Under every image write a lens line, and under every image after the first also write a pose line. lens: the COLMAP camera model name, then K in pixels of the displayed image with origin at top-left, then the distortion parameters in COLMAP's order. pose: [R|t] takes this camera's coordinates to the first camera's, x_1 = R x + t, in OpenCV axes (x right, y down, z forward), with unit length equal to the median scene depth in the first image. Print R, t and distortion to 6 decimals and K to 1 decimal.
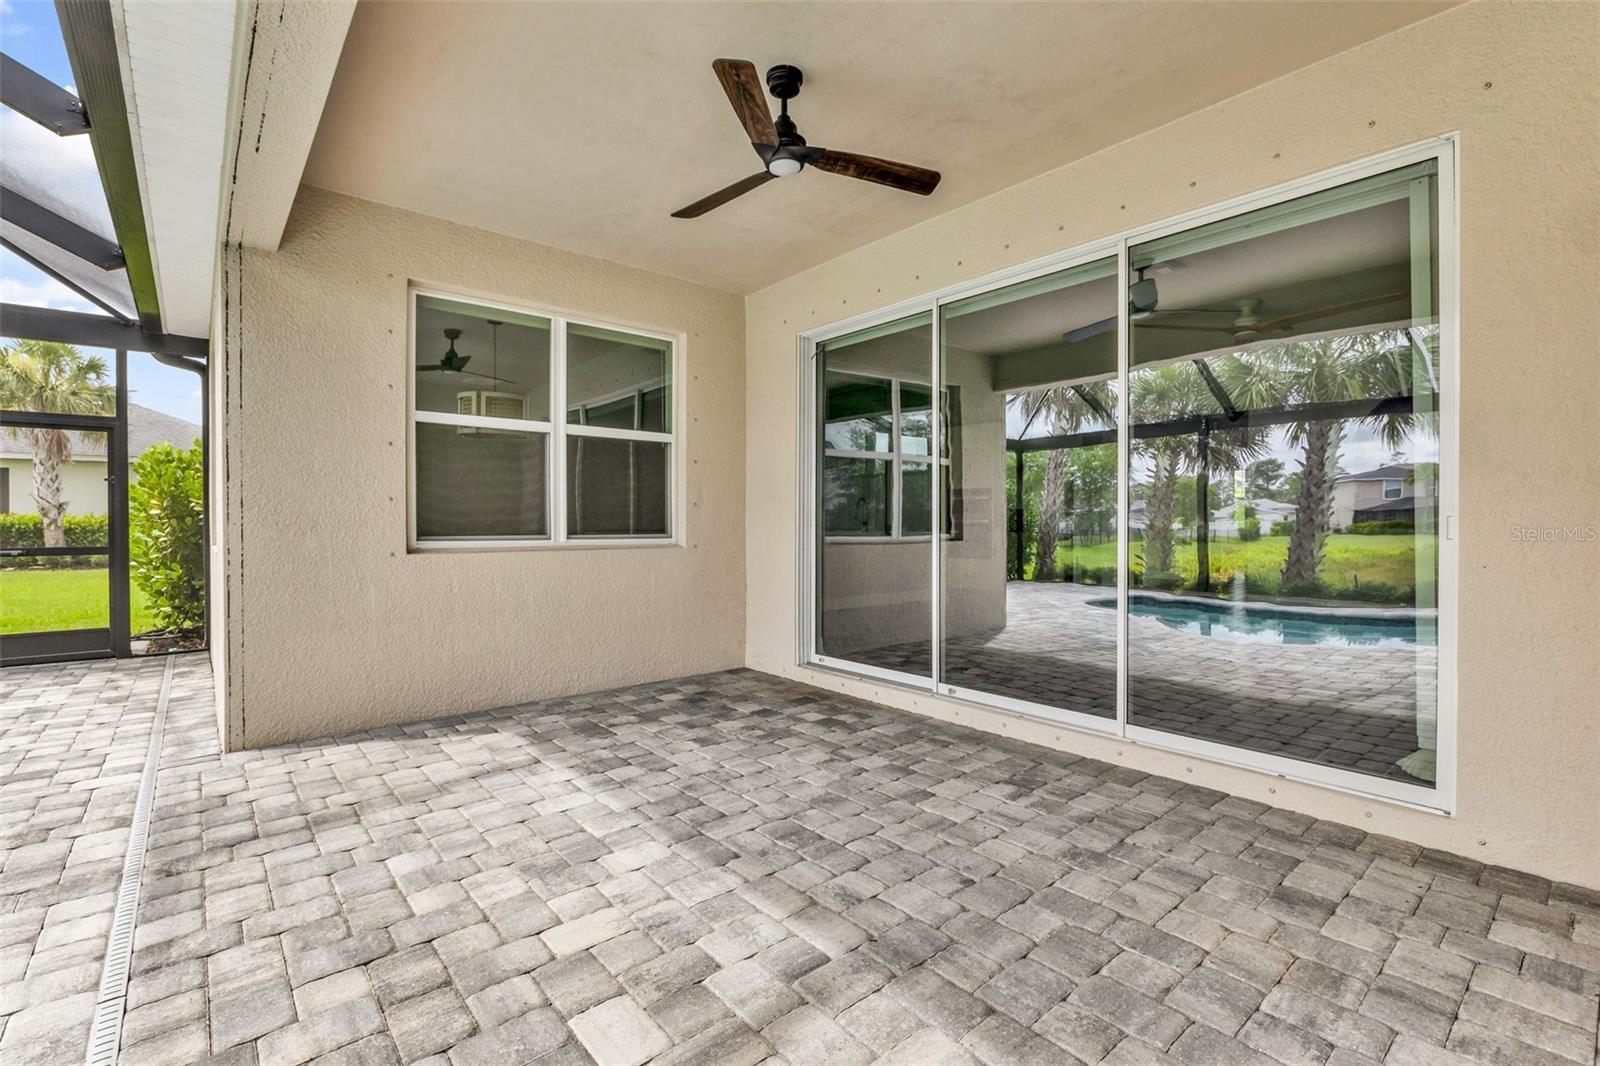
lens RADIAL K [[729.8, 0, 814.6], [0, 729.8, 533.8], [0, 0, 1]] dist [-0.010167, 0.001058]
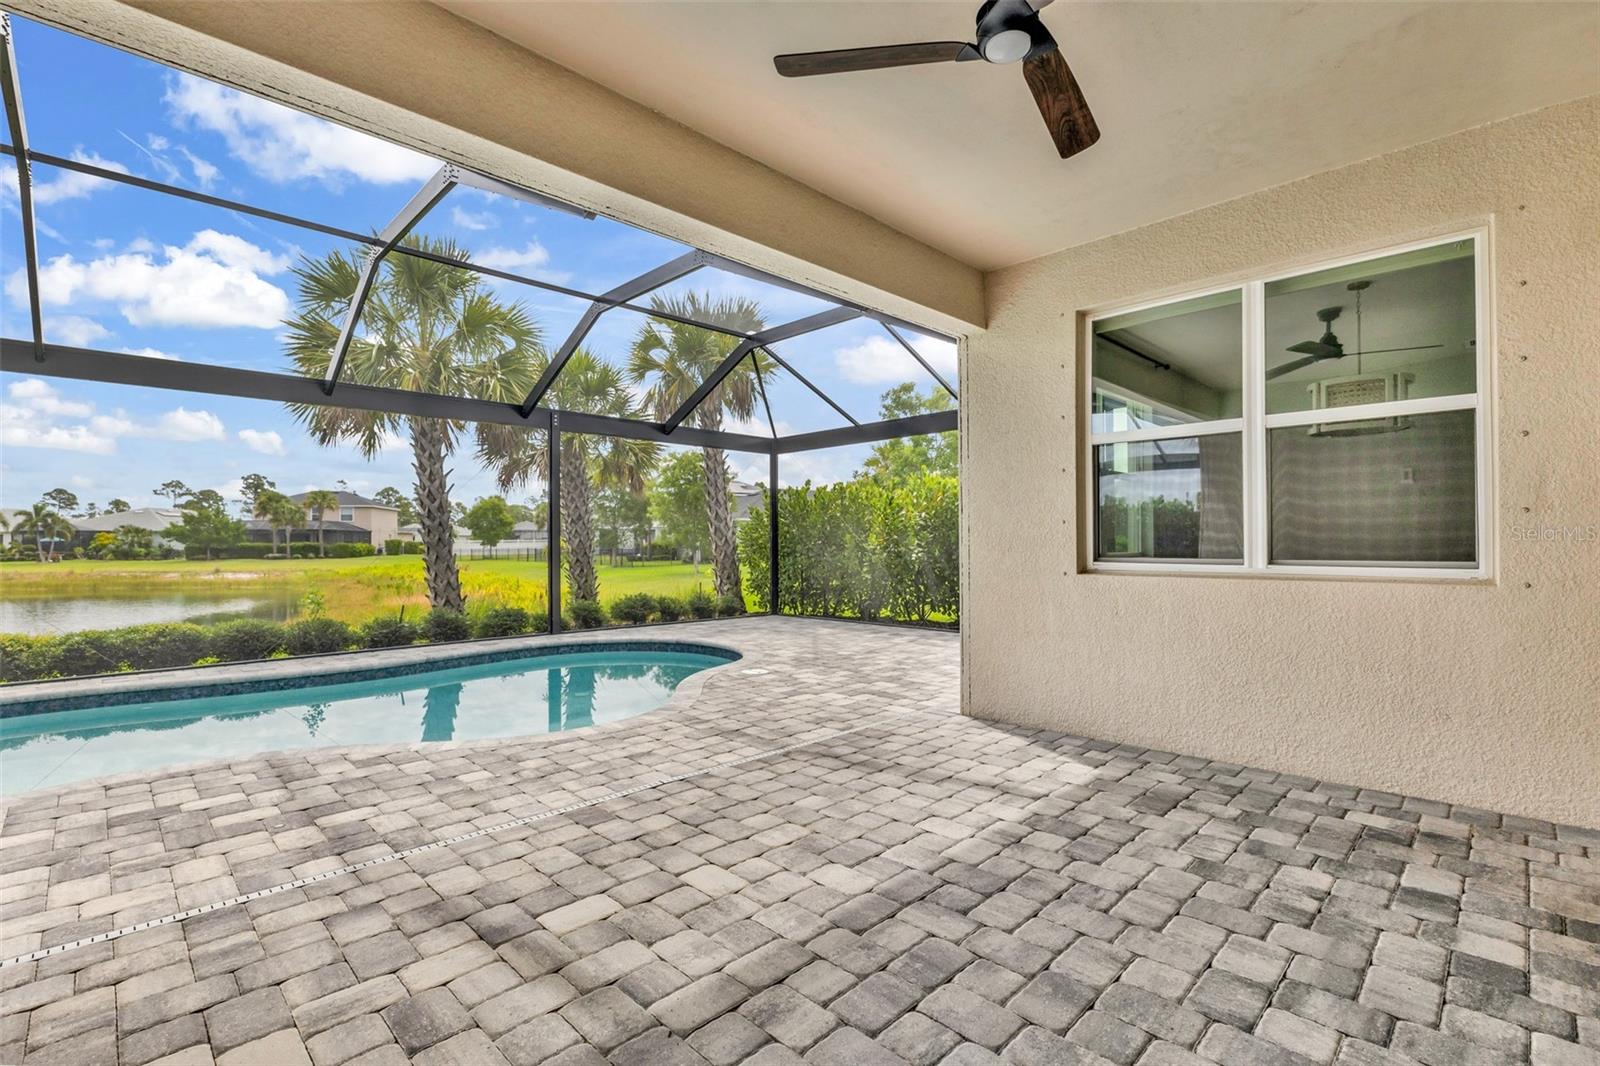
lens RADIAL K [[729.8, 0, 788.7], [0, 729.8, 545.5], [0, 0, 1]] dist [-0.010167, 0.001058]
pose [[0.049316, 0.004020, -0.998775, 0.496122], [-0.009322, 0.999950, 0.003565, -0.013768], [0.998740, 0.009135, 0.049351, 0.570977]]
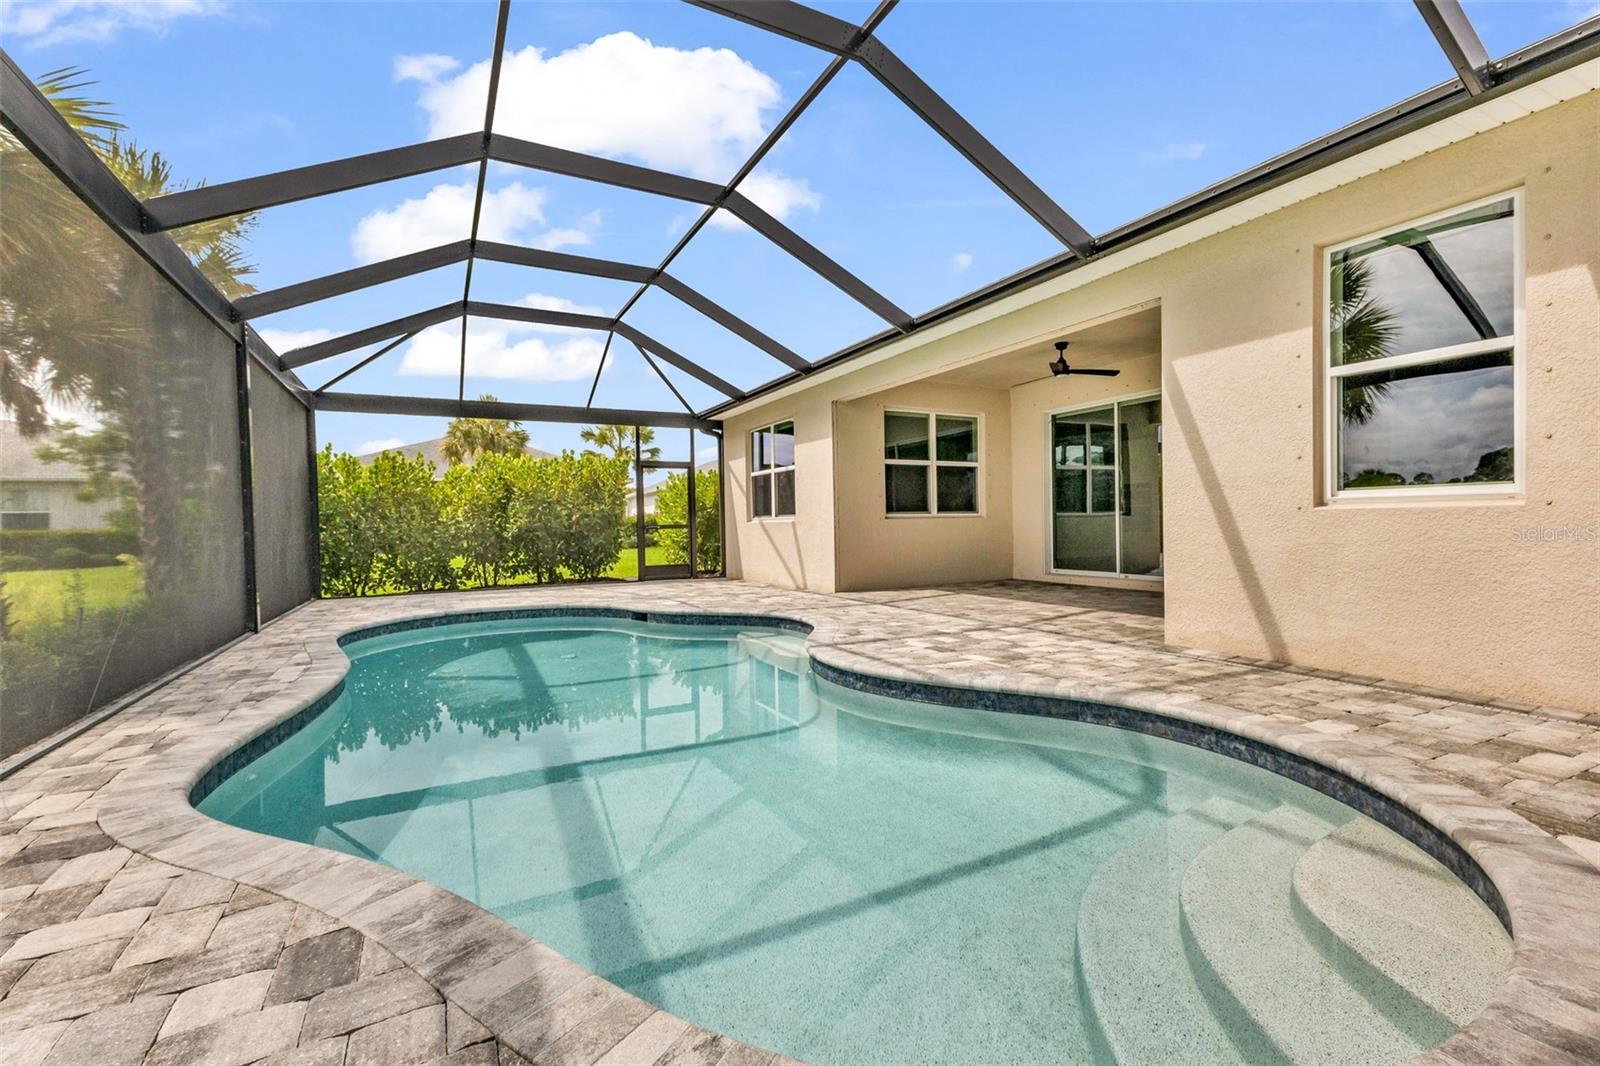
lens RADIAL K [[689.0, 0, 810.0], [0, 689.0, 535.6], [0, 0, 1]] dist [0.010069, -0.000581]
pose [[0.972421, -0.013677, -0.232830, -0.284334], [0.015096, 0.999877, 0.004315, 0.074804], [0.232743, -0.007711, 0.972508, -1.400318]]
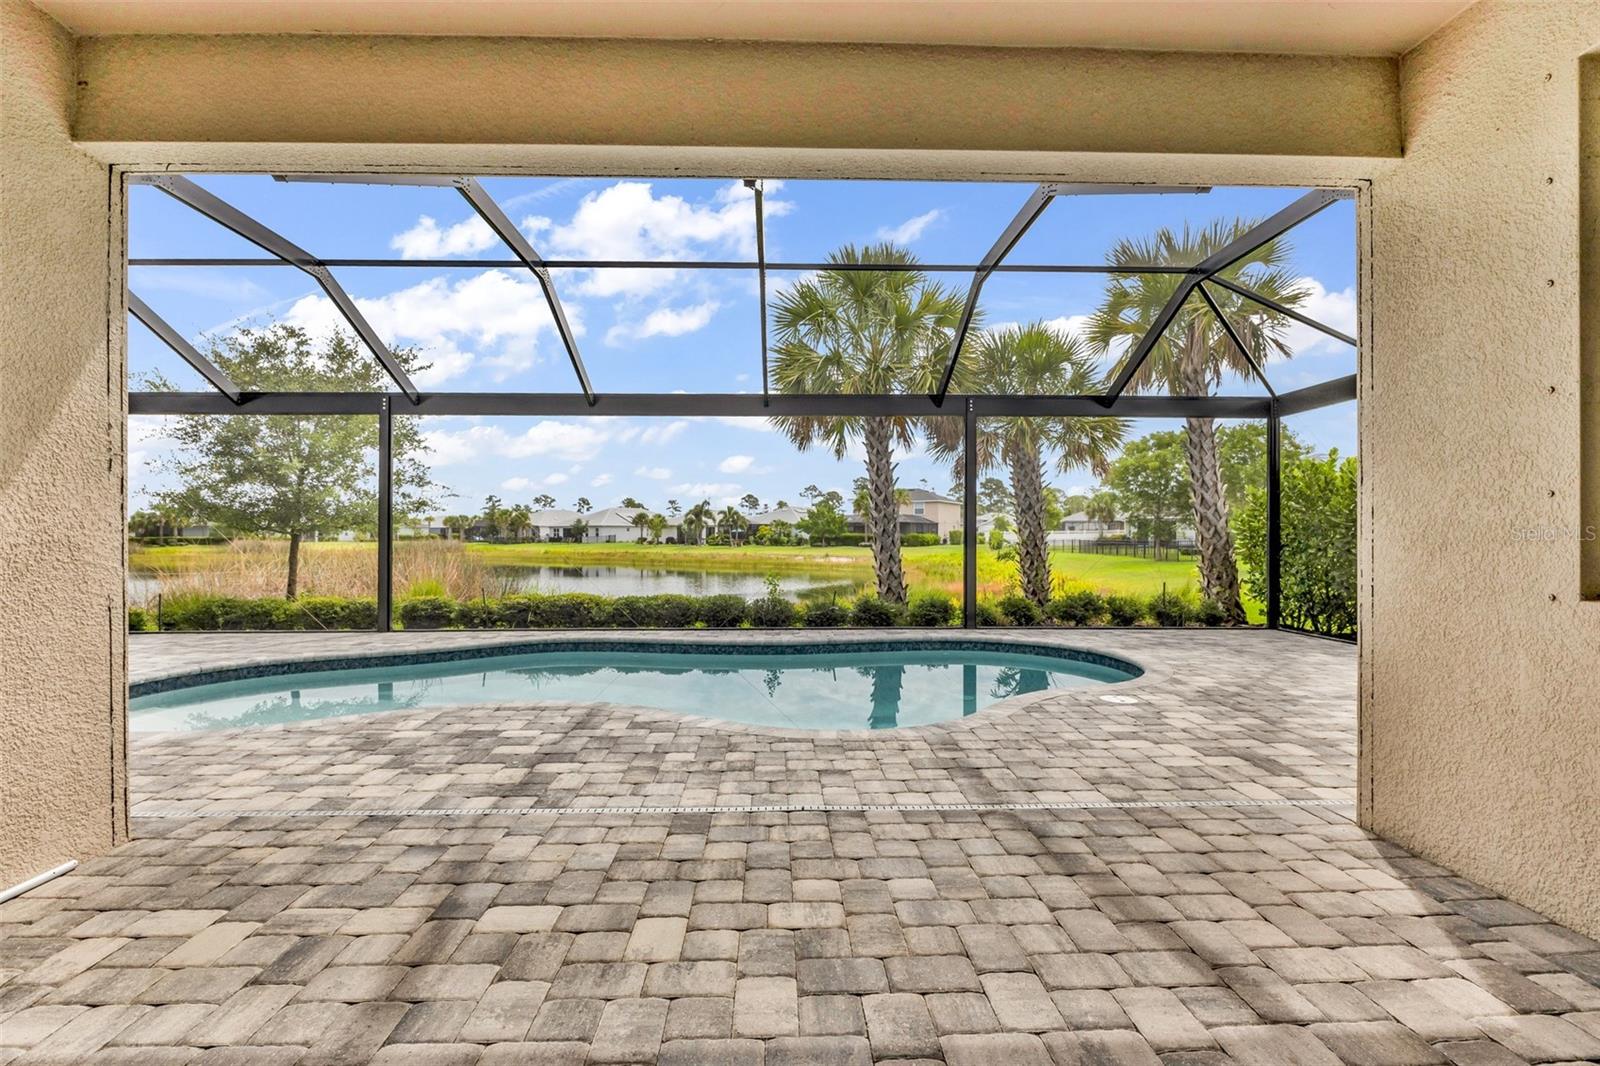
lens RADIAL K [[729.8, 0, 788.7], [0, 729.8, 539.6], [0, 0, 1]] dist [-0.010167, 0.001058]
pose [[-0.641685, 0.005341, -0.766950, 0.189112], [-0.009789, 0.999837, 0.015153, -0.017301], [0.766906, 0.017231, -0.641528, 0.962540]]
